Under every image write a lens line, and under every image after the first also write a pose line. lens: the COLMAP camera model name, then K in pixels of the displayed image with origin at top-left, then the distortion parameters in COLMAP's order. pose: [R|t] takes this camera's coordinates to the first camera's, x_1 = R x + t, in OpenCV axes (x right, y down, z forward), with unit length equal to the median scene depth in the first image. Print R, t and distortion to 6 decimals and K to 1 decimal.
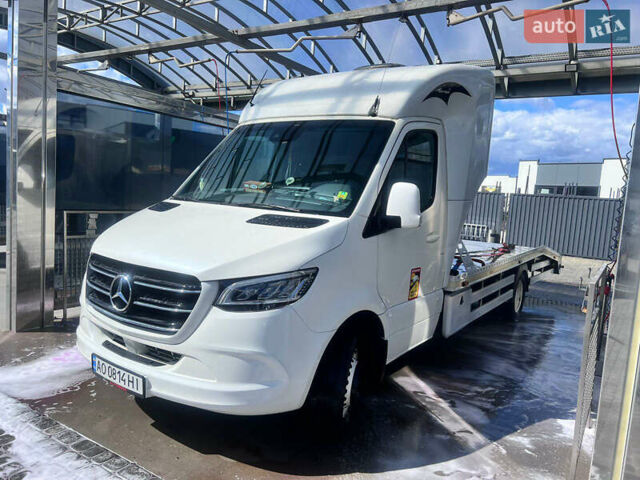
lens RADIAL K [[485.1, 0, 320.0], [0, 485.1, 240.0], [0, 0, 1]] dist [0.038596, -0.005247]
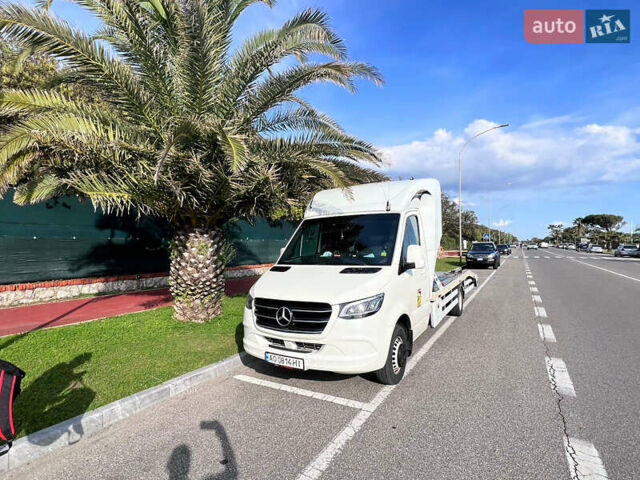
lens RADIAL K [[339.6, 0, 320.0], [0, 339.6, 240.0], [0, 0, 1]] dist [-0.004455, -0.001059]
pose [[0.993049, -0.087803, 0.078383, -0.317891], [0.096295, 0.989019, -0.112109, -0.023207], [-0.067679, 0.118878, 0.990600, -0.332267]]
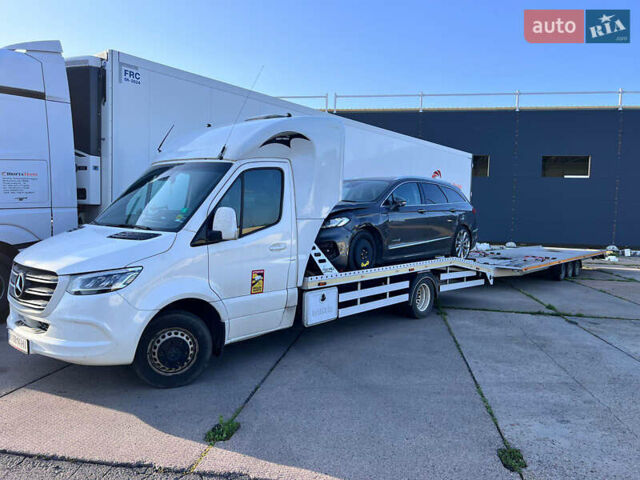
lens RADIAL K [[485.1, 0, 320.0], [0, 485.1, 240.0], [0, 0, 1]] dist [0.038596, -0.005247]
pose [[0.994596, -0.023660, -0.101087, 0.621617], [0.018510, 0.998497, -0.051583, 0.058241], [0.102155, 0.049433, 0.993539, -0.389822]]
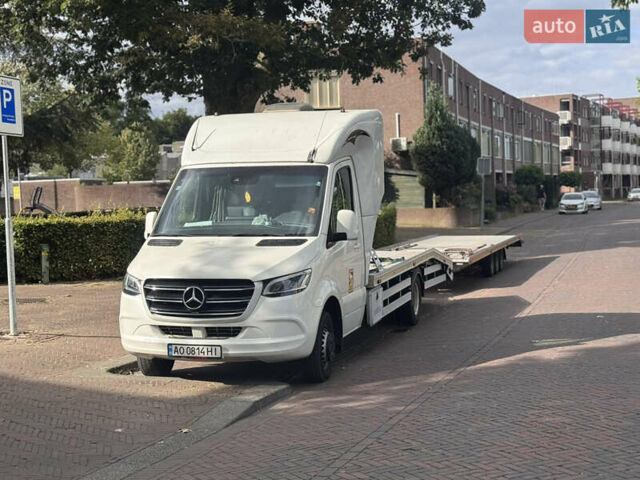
lens RADIAL K [[1039.6, 0, 320.0], [0, 1039.6, 240.0], [0, 0, 1]] dist [0.003335, -0.025286]
pose [[0.941694, -0.100506, 0.321108, -0.997454], [0.114064, 0.993192, -0.023641, 0.044187], [-0.316546, 0.058890, 0.946747, -2.134283]]
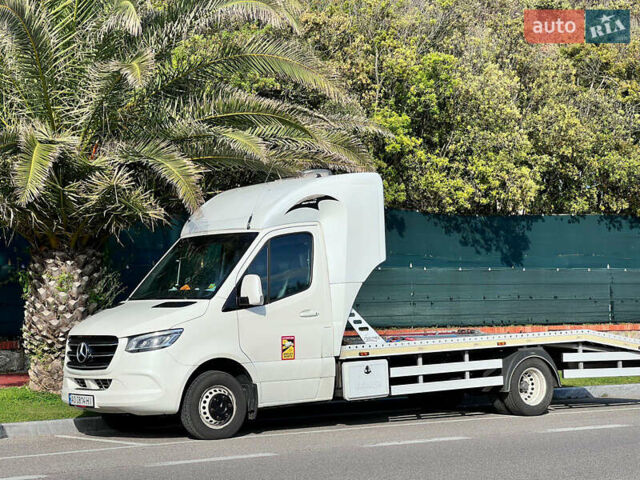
lens RADIAL K [[1555.2, 0, 320.0], [0, 1555.2, 240.0], [0, 0, 1]] dist [-0.391664, 9.892914]
pose [[0.947790, -0.097953, -0.303477, 1.978259], [0.051565, 0.986208, -0.157275, 0.584386], [0.314697, 0.133414, 0.939769, -3.734785]]
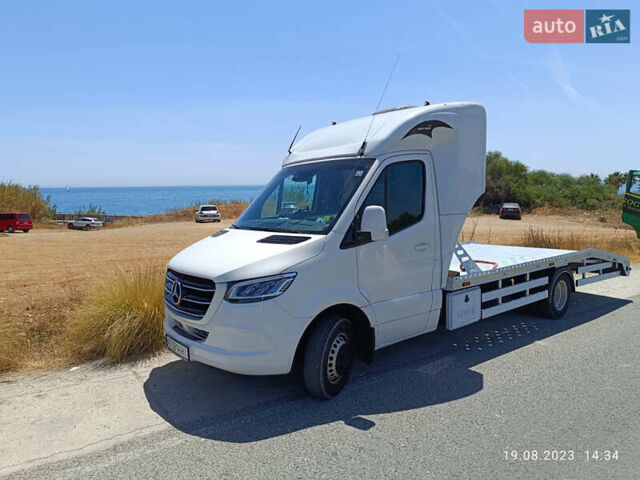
lens RADIAL K [[448.3, 0, 320.0], [0, 448.3, 240.0], [0, 0, 1]] dist [0.009868, -0.001289]
pose [[0.961476, -0.052145, -0.269897, 0.374721], [0.042459, 0.998232, -0.041604, 0.019654], [0.271589, 0.028542, 0.961990, -0.208278]]
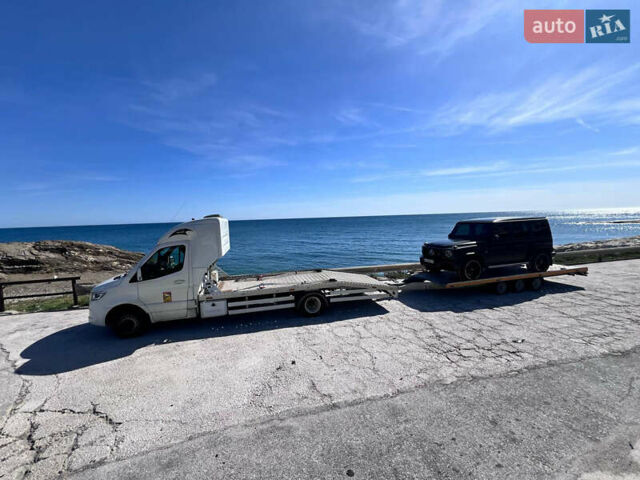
lens RADIAL K [[260.0, 0, 320.0], [0, 260.0, 240.0], [0, 0, 1]] dist [-0.000968, -0.000045]
pose [[0.761946, -0.039973, -0.646406, 2.456962], [0.003593, 0.998339, -0.057501, -0.209626], [0.647631, 0.041490, 0.760824, 0.450082]]
